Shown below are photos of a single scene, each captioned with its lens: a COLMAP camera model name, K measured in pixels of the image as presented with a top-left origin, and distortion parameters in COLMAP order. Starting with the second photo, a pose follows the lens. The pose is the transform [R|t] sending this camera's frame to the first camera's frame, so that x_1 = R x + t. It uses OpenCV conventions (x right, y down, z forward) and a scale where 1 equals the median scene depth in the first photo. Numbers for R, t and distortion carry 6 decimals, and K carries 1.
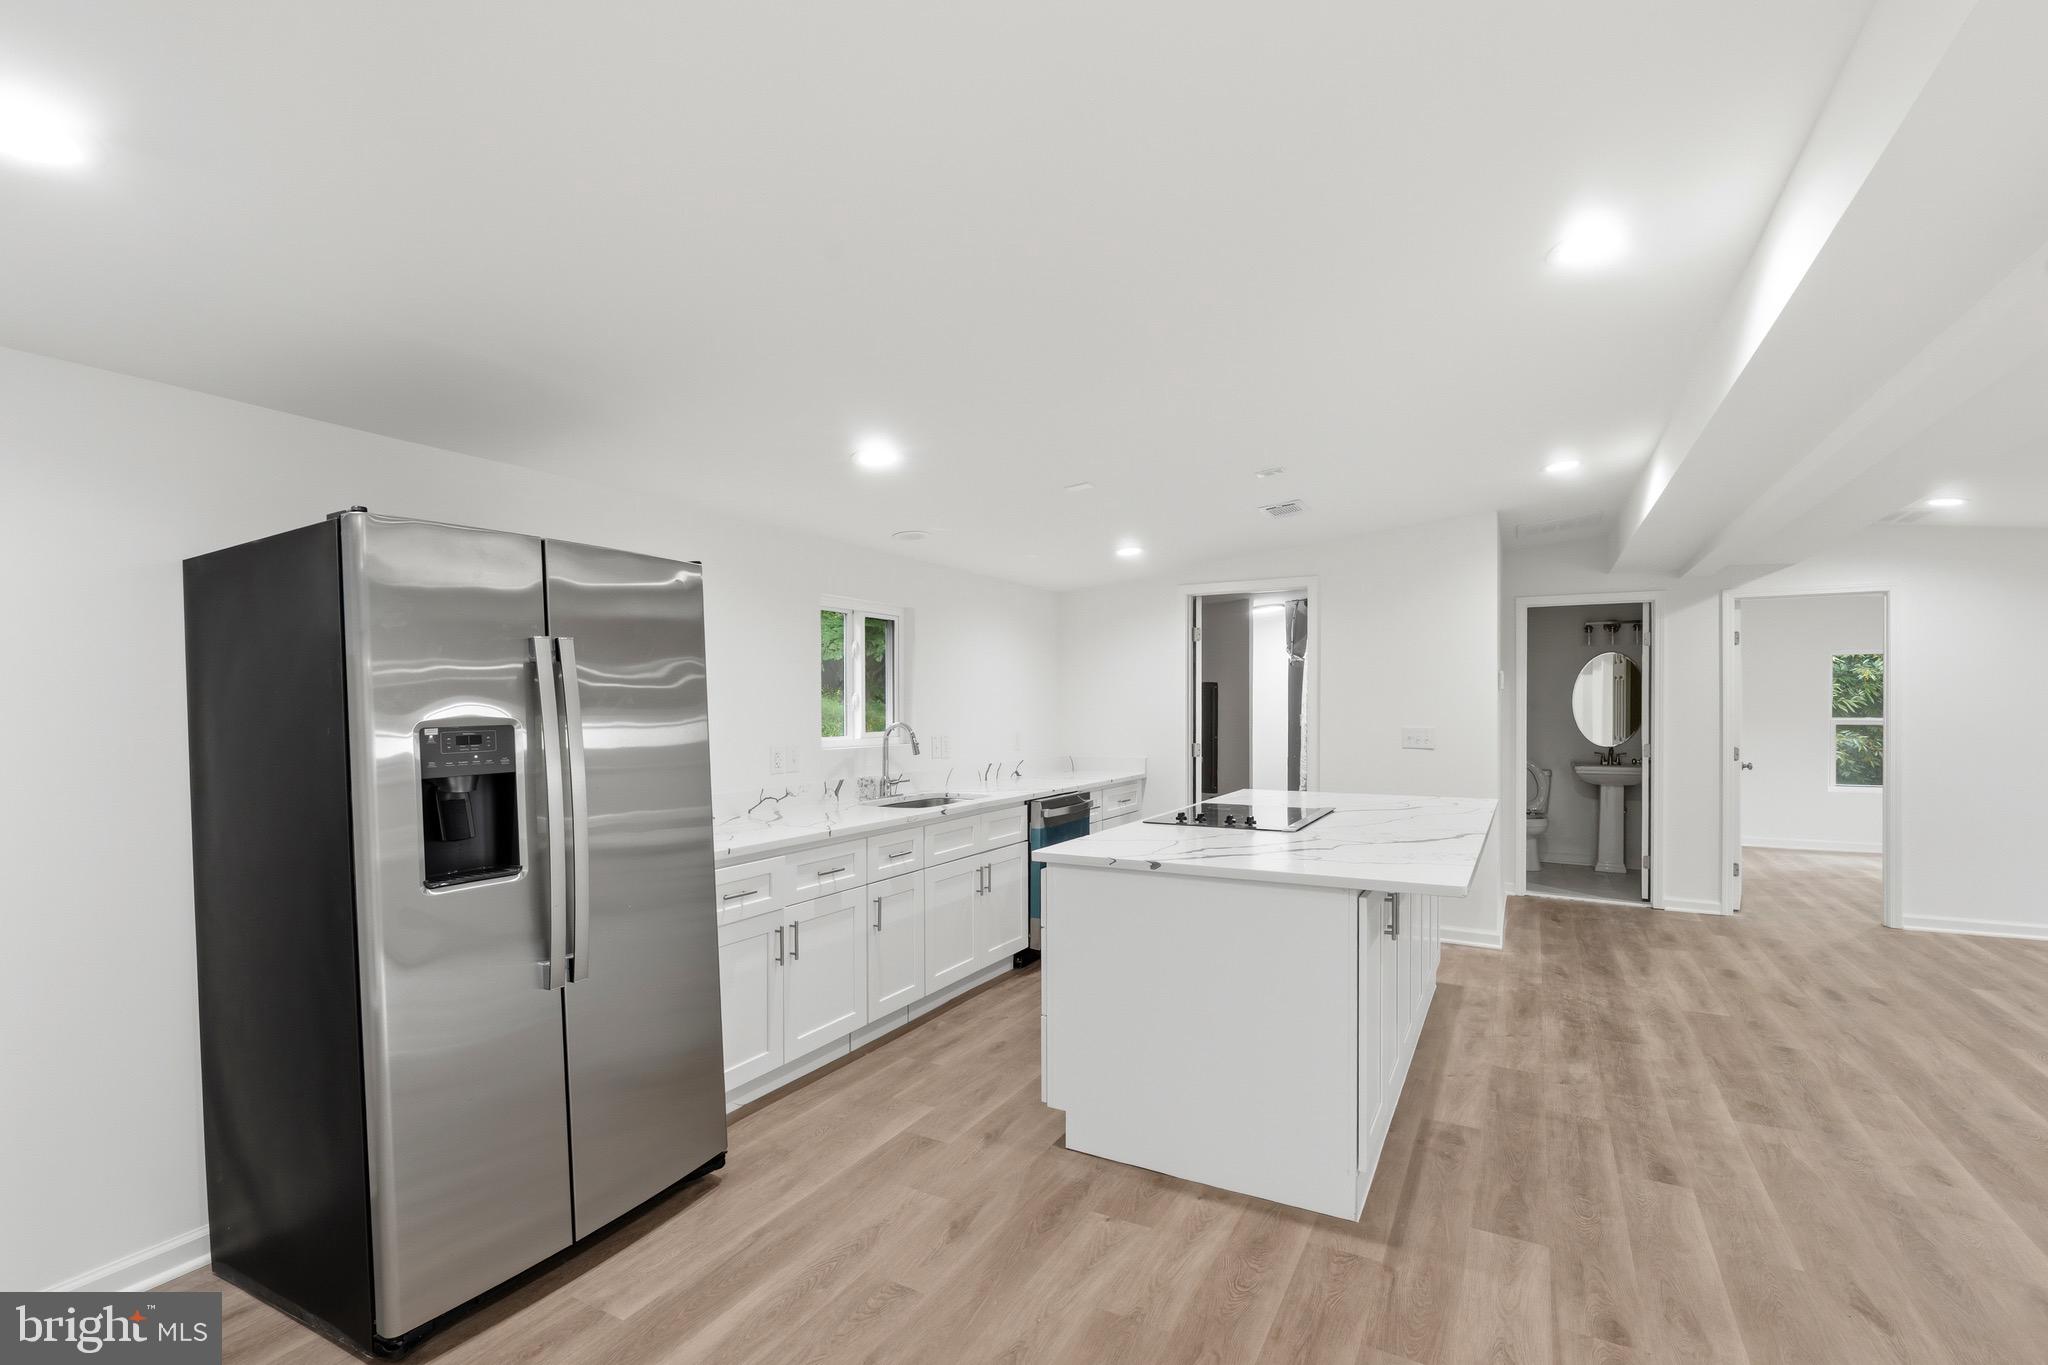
lens RADIAL K [[932.7, 0, 1024.0], [0, 932.7, 682.5], [0, 0, 1]] dist [-0.017774, 0.005907]
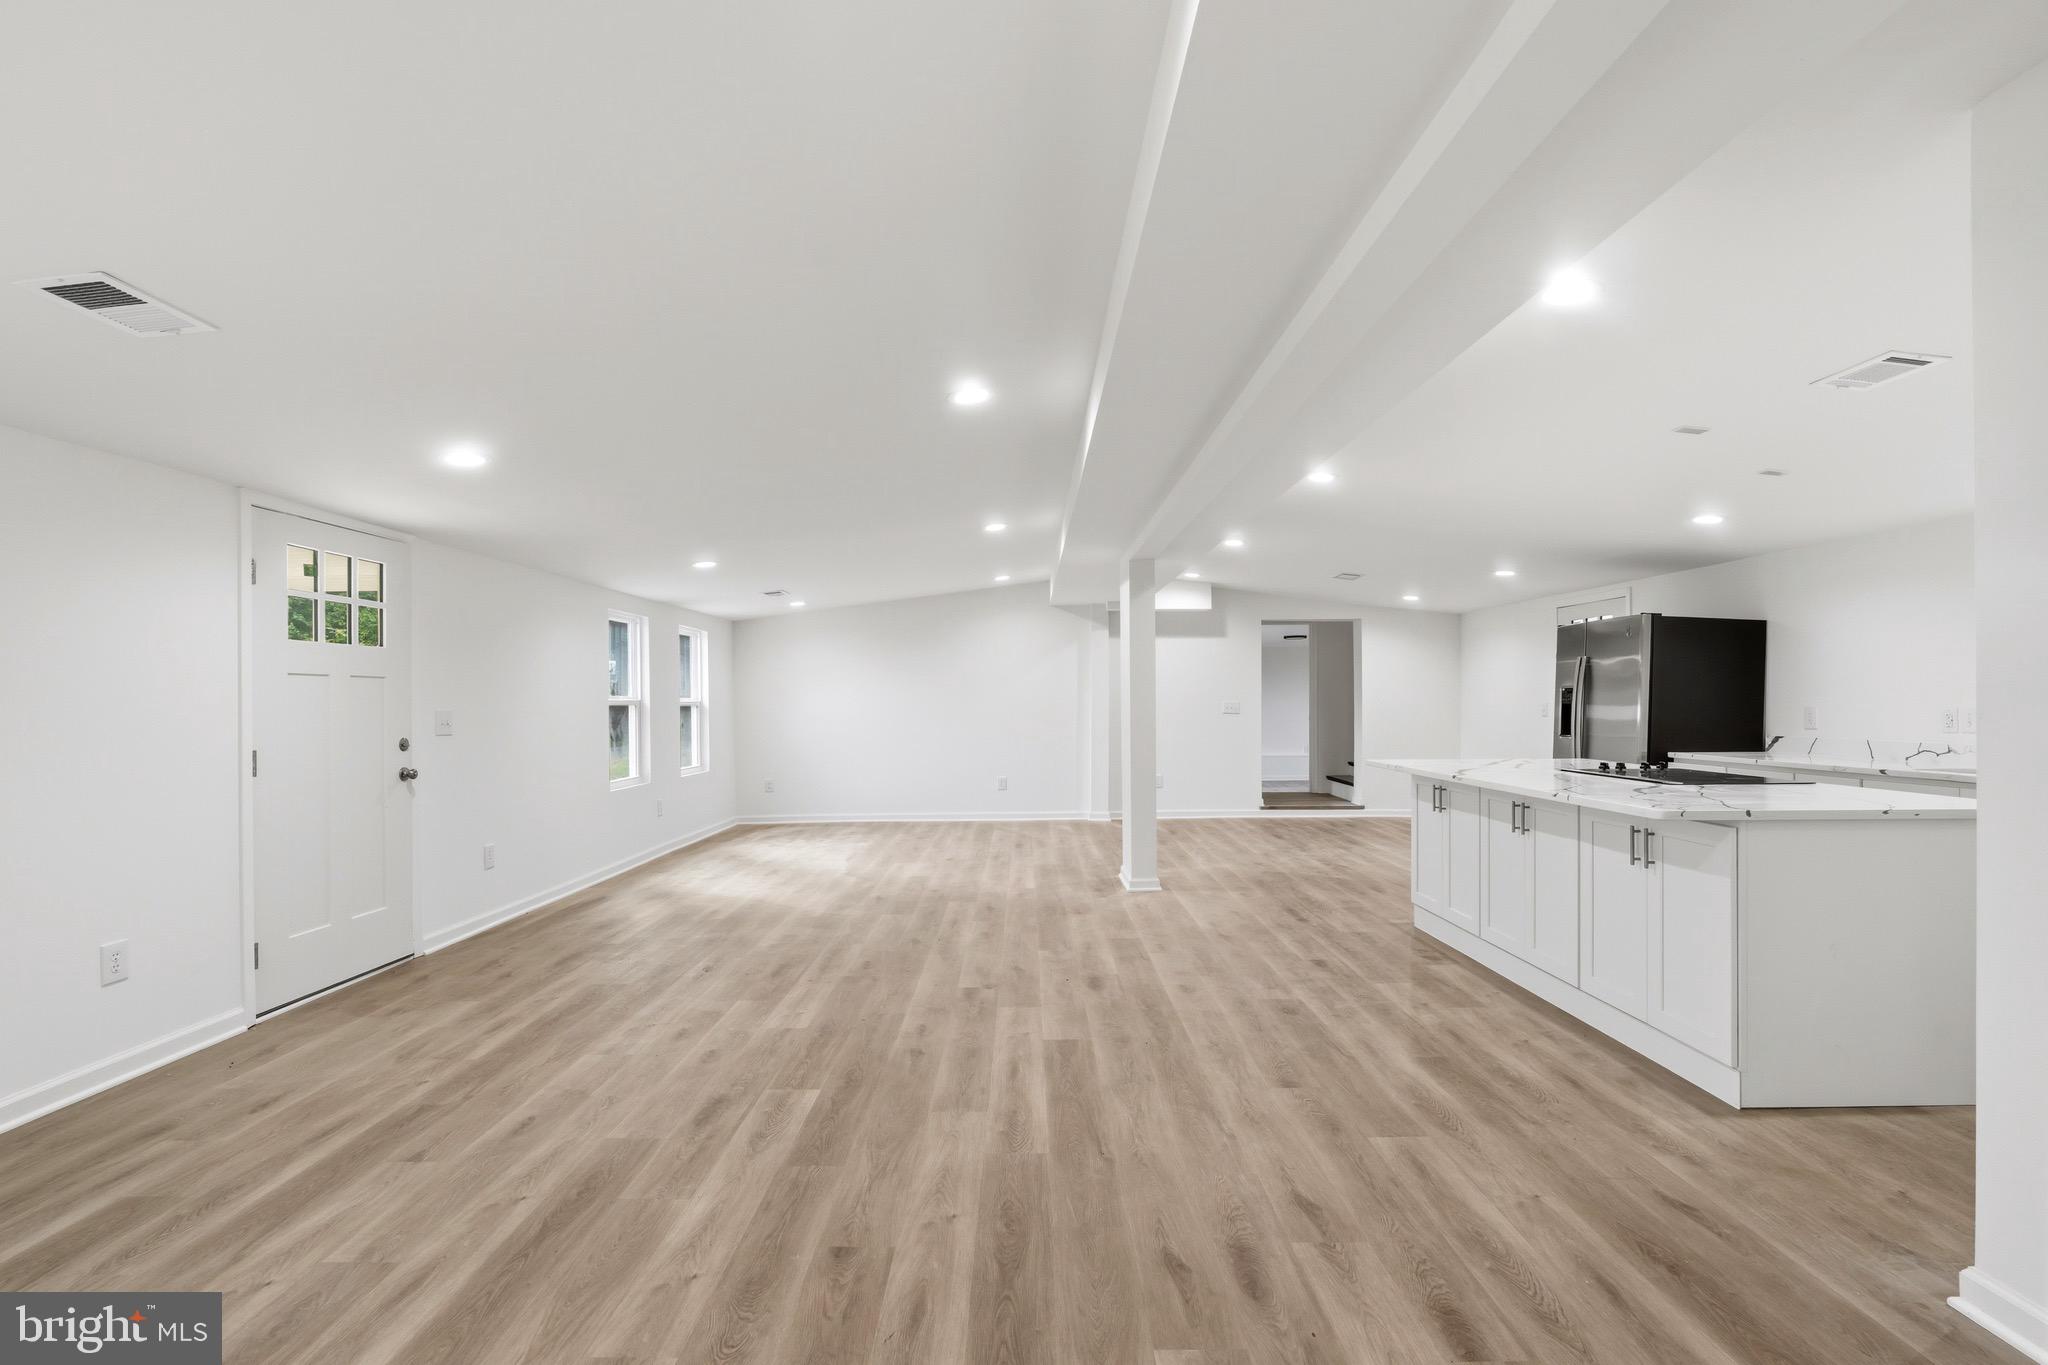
lens RADIAL K [[909.3, 0, 1027.1], [0, 909.3, 695.5], [0, 0, 1]] dist [-0.016650, 0.004376]
pose [[-0.877530, 0.003437, -0.479509, 1.596891], [0.017312, 0.999550, -0.024516, 0.076426], [0.479208, -0.029815, -0.877195, 1.813672]]
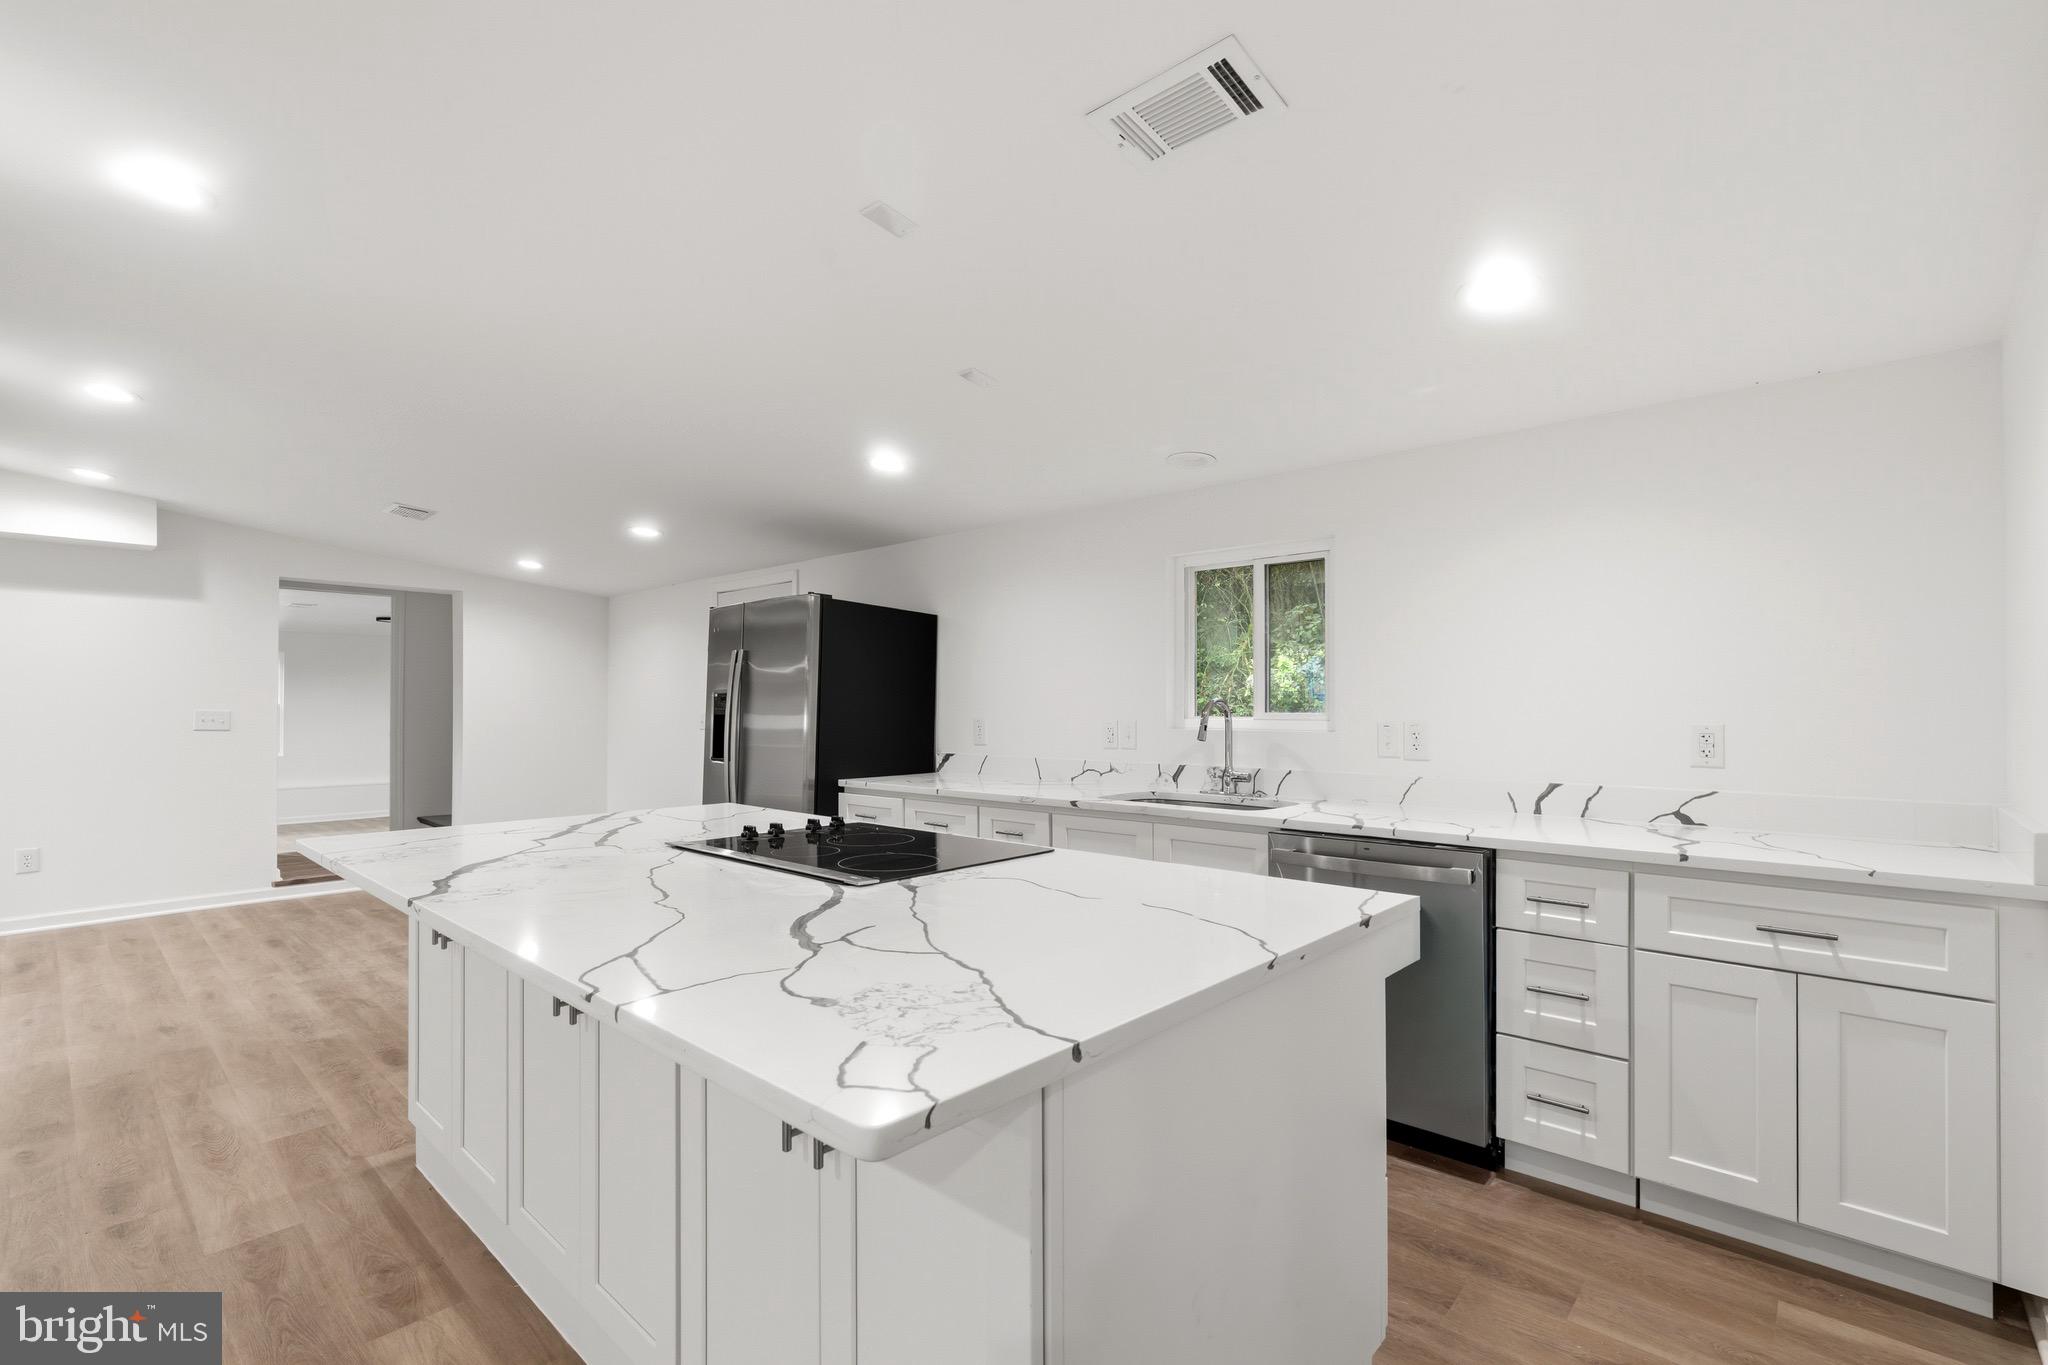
lens RADIAL K [[909.3, 0, 1027.1], [0, 909.3, 695.5], [0, 0, 1]] dist [-0.016650, 0.004376]
pose [[-0.232827, -0.008449, -0.972482, 0.901451], [0.023419, 0.999624, -0.014291, 0.067735], [0.972236, -0.026102, -0.232541, 1.455450]]
